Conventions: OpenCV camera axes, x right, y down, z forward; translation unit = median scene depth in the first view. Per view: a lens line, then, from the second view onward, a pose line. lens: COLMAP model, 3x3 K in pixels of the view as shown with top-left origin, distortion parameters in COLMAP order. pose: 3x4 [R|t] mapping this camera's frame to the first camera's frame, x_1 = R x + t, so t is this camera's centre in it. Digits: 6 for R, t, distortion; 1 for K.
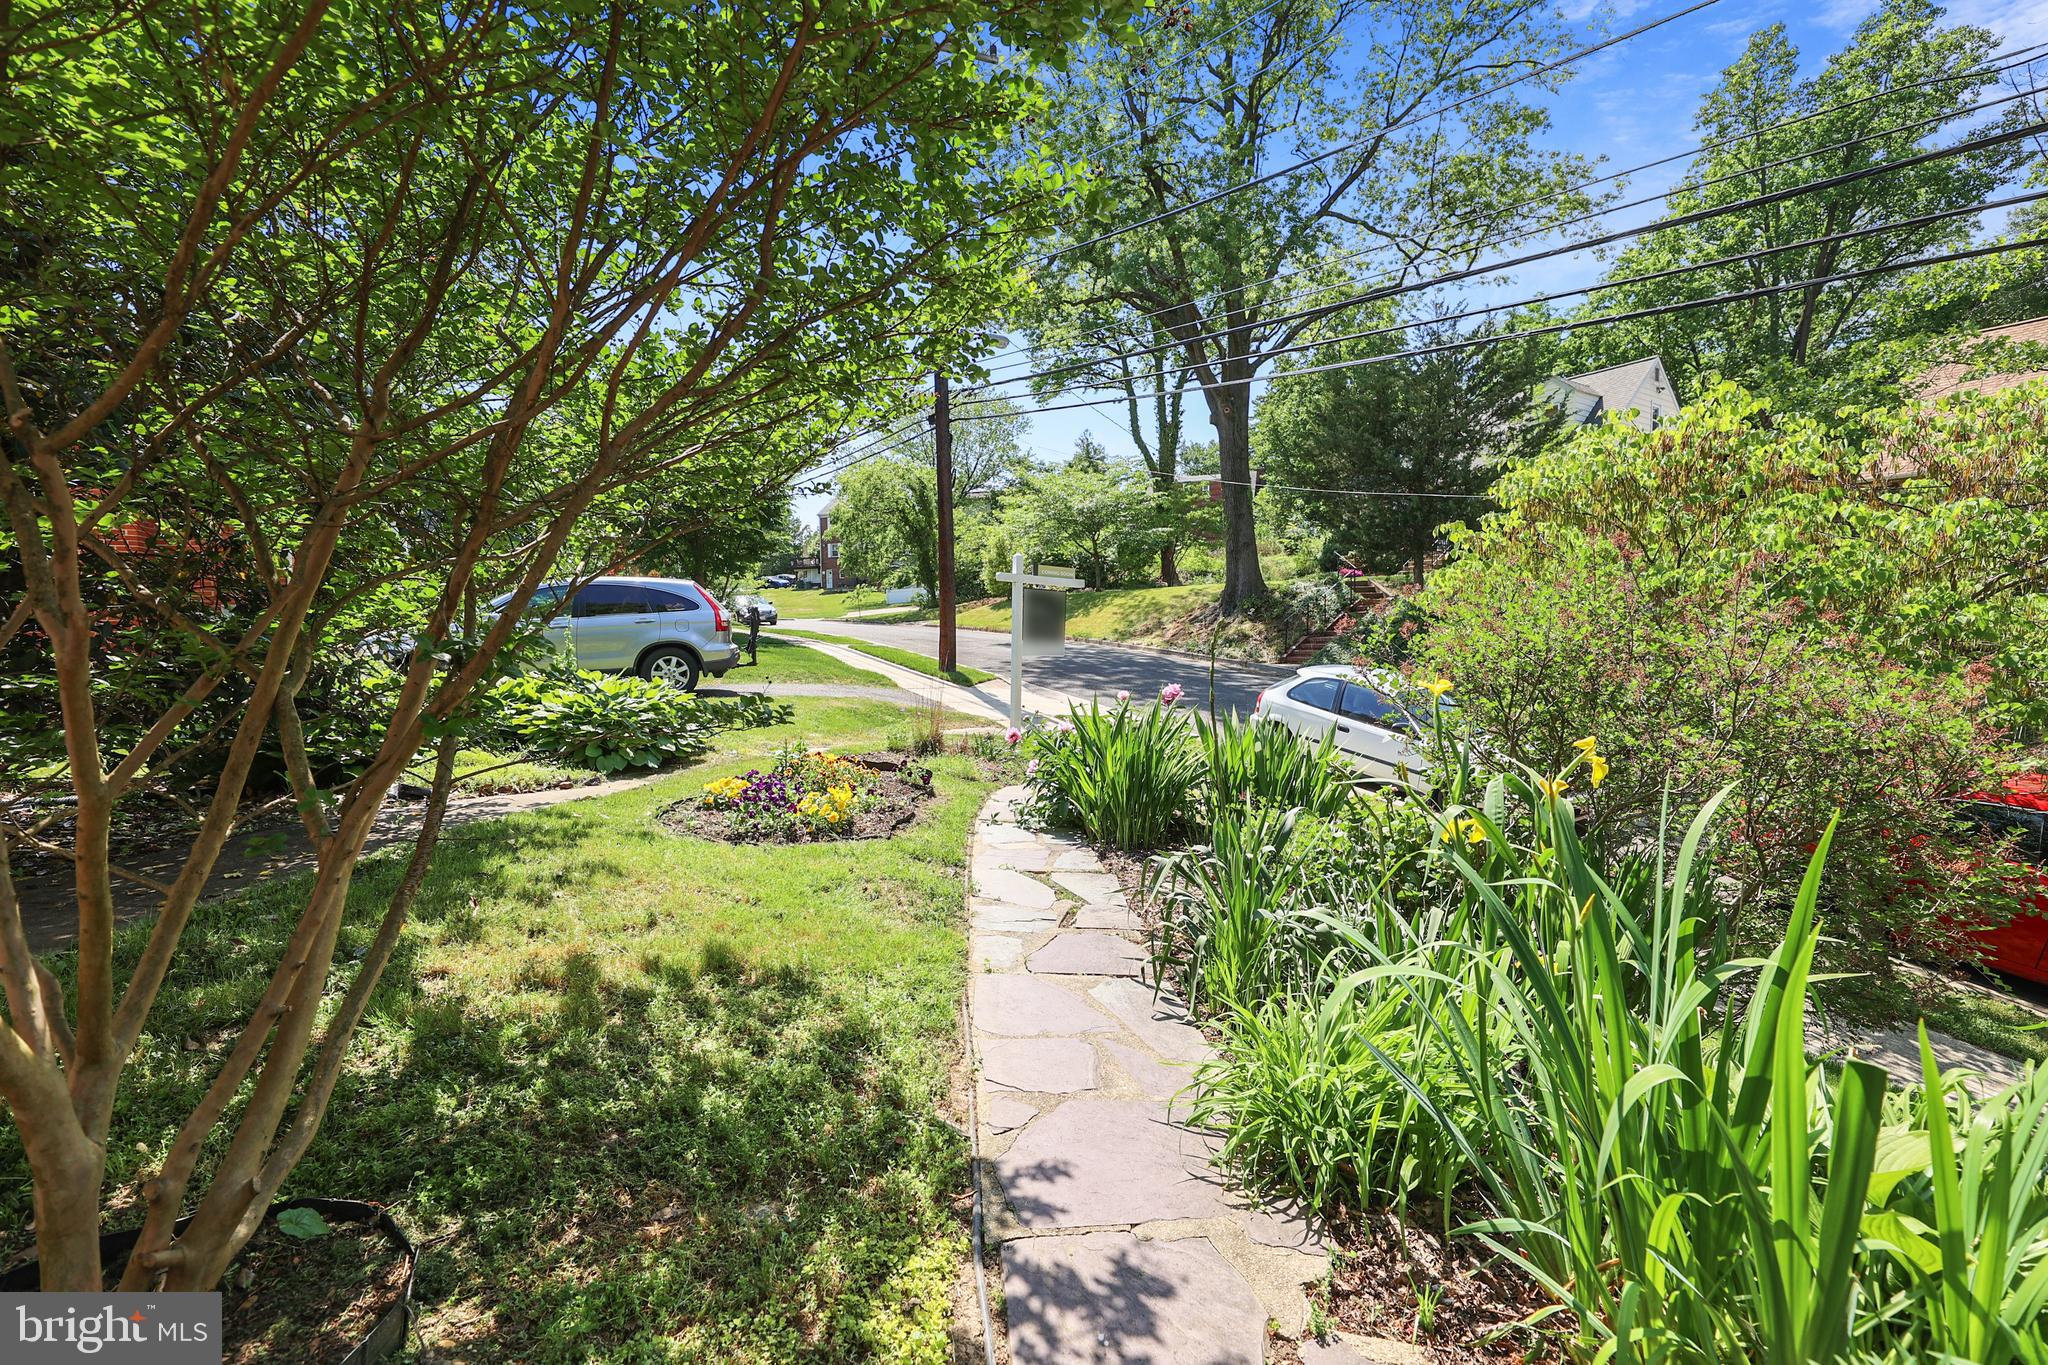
lens RADIAL K [[826.1, 0, 1024.0], [0, 826.1, 682.5], [0, 0, 1]] dist [-0.000318, -0.004483]
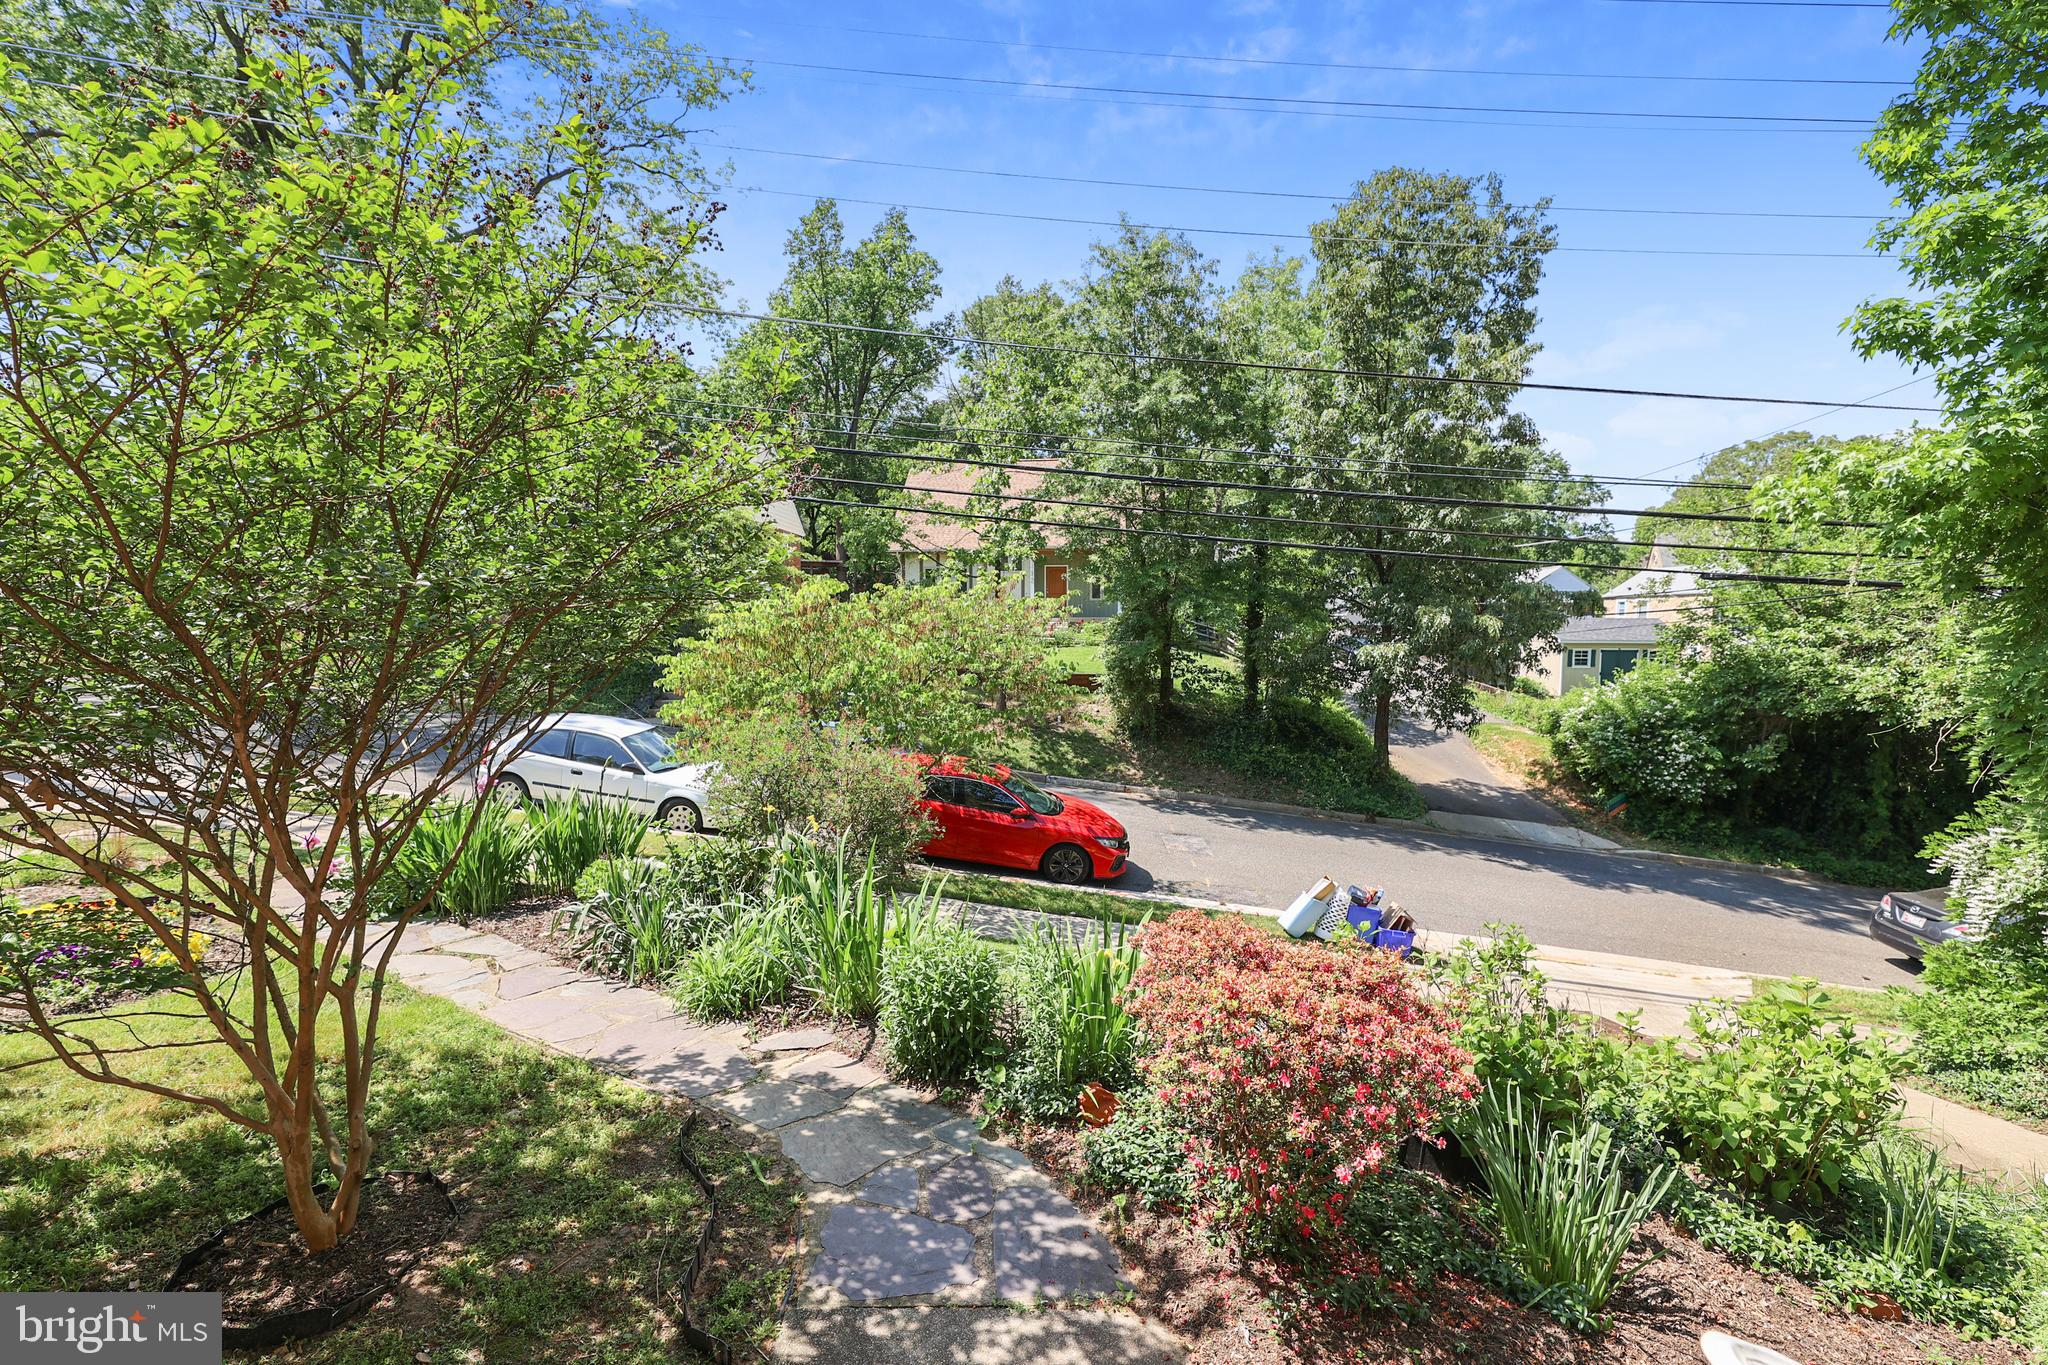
lens RADIAL K [[826.1, 0, 1024.0], [0, 826.1, 682.5], [0, 0, 1]] dist [-0.000318, -0.004483]
pose [[0.583294, -0.047992, 0.810842, -0.259891], [0.047039, 0.998573, 0.025264, -0.095110], [-0.810898, 0.023405, 0.584719, -0.281970]]
